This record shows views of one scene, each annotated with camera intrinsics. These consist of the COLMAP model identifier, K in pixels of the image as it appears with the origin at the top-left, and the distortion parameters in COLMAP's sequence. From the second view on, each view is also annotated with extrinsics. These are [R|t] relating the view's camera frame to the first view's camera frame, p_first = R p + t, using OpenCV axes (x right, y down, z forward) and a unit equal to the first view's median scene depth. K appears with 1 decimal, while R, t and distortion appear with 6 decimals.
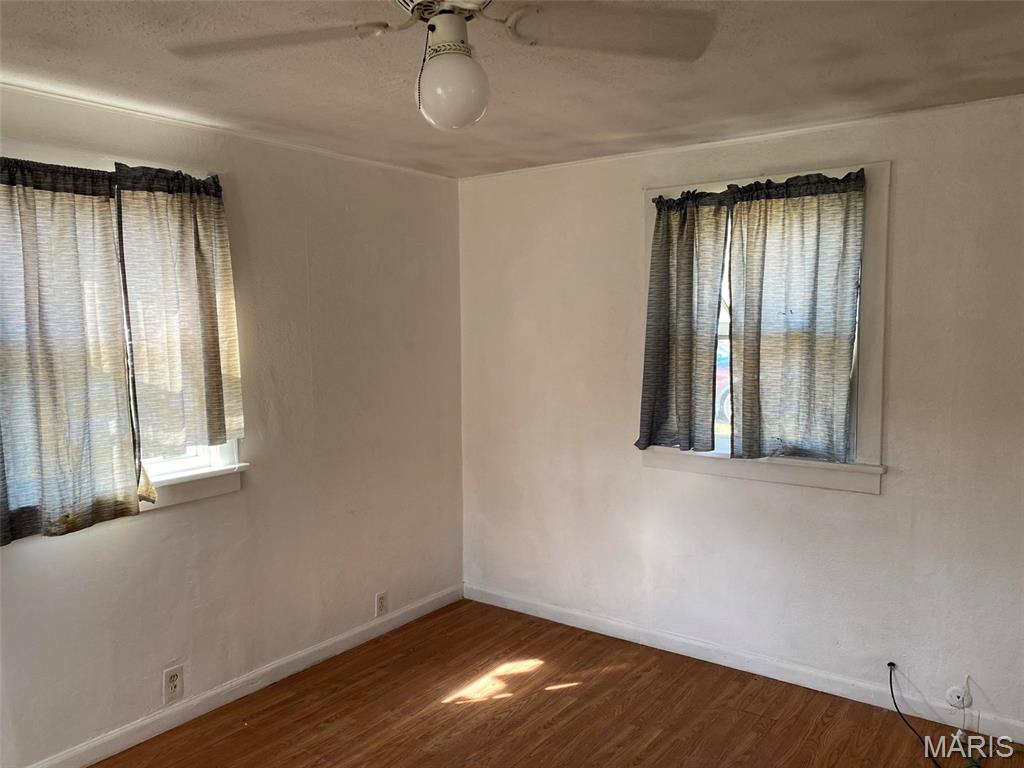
lens RADIAL K [[791.9, 0, 512.0], [0, 791.9, 384.0], [0, 0, 1]] dist [0.013148, 0.009310]
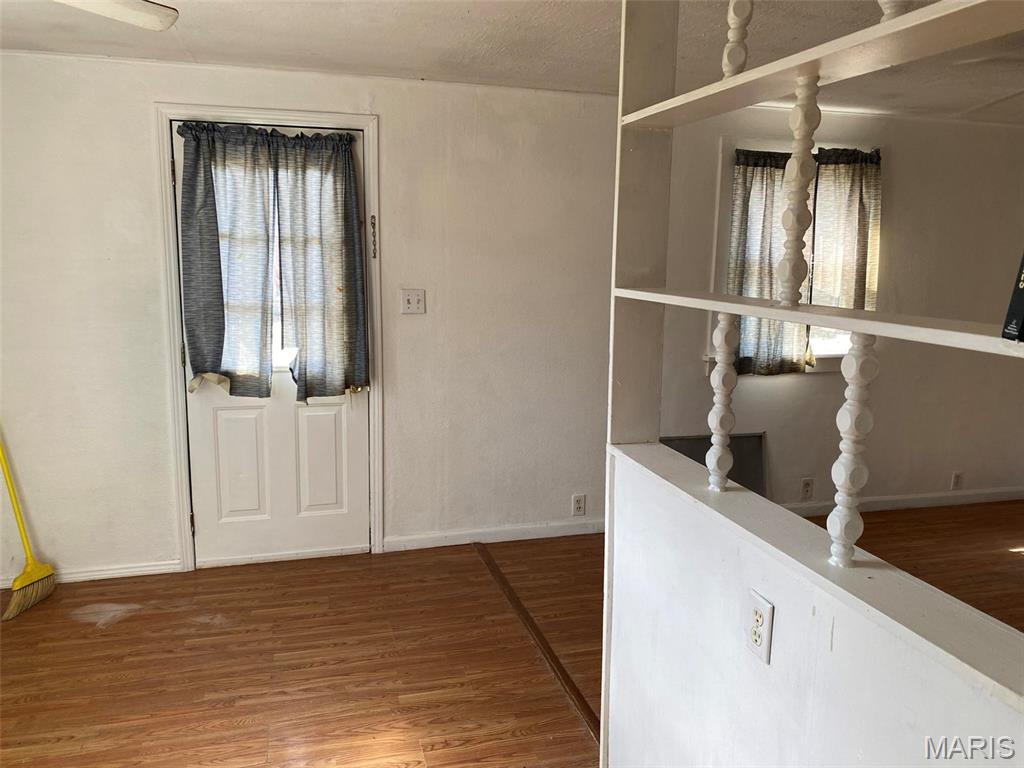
lens RADIAL K [[791.9, 0, 512.0], [0, 791.9, 384.0], [0, 0, 1]] dist [0.013148, 0.009310]
pose [[0.795111, 0.119056, -0.594663, 0.009833], [-0.075768, 0.992360, 0.097371, 0.074011], [0.601713, -0.032364, 0.798057, -0.593232]]
